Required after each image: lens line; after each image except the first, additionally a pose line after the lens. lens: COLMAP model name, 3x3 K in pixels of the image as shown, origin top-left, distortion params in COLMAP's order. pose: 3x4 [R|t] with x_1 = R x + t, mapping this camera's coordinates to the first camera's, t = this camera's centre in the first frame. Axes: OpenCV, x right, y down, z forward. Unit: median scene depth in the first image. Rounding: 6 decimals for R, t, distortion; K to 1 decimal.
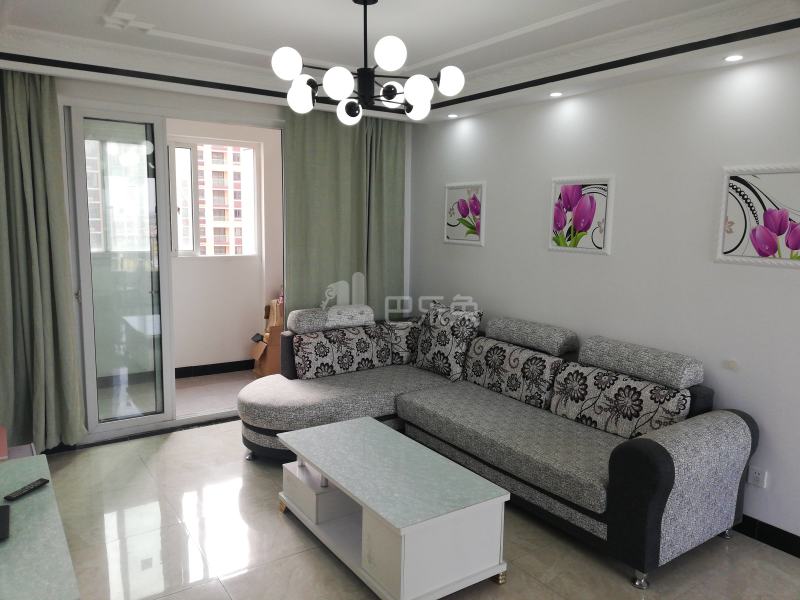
lens RADIAL K [[604.8, 0, 400.0], [0, 604.8, 300.0], [0, 0, 1]] dist [0.040244, -0.004735]
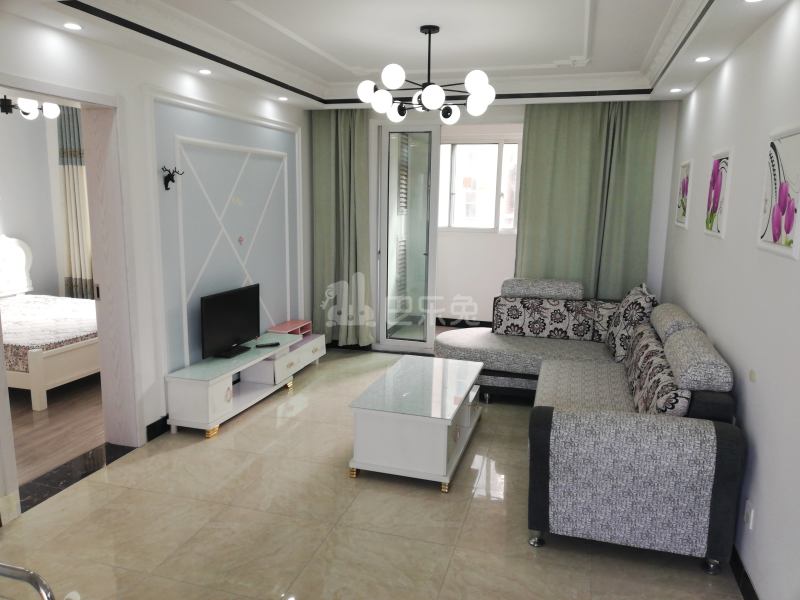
lens RADIAL K [[605.2, 0, 400.0], [0, 605.2, 300.0], [0, 0, 1]] dist [0.068953, -0.000354]
pose [[0.636205, 0.126185, -0.761131, 0.610476], [-0.113422, 0.991113, 0.069506, 0.001852], [0.763137, 0.042109, 0.644863, 0.072334]]
